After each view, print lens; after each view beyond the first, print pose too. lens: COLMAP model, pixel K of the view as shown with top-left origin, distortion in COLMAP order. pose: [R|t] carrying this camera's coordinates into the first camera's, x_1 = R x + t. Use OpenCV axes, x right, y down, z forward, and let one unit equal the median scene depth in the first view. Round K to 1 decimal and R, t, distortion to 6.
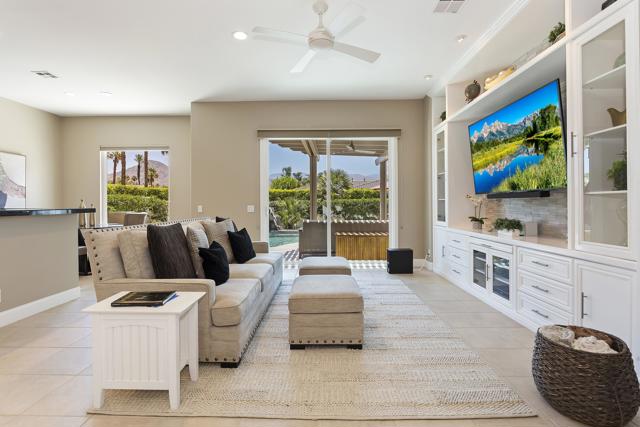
lens RADIAL K [[323.7, 0, 316.0], [0, 323.7, 206.0], [0, 0, 1]] dist [-0.002480, -0.000383]
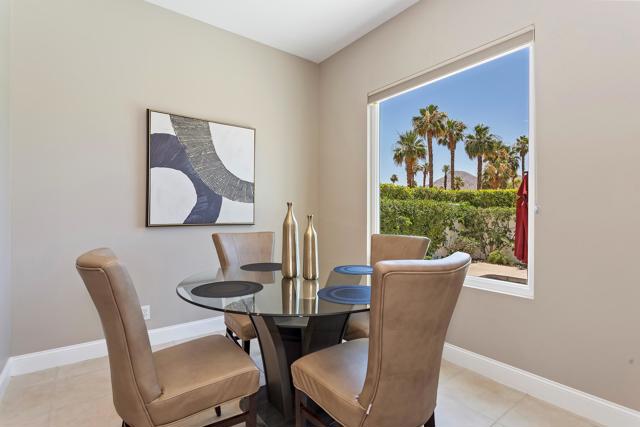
lens RADIAL K [[312.5, 0, 320.0], [0, 312.5, 213.5], [0, 0, 1]] dist [-0.002842, -0.000800]
pose [[0.635189, 0.006975, -0.772326, -0.181408], [-0.010340, 0.999946, 0.000527, -0.003403], [0.772288, 0.007651, 0.635227, 0.335514]]
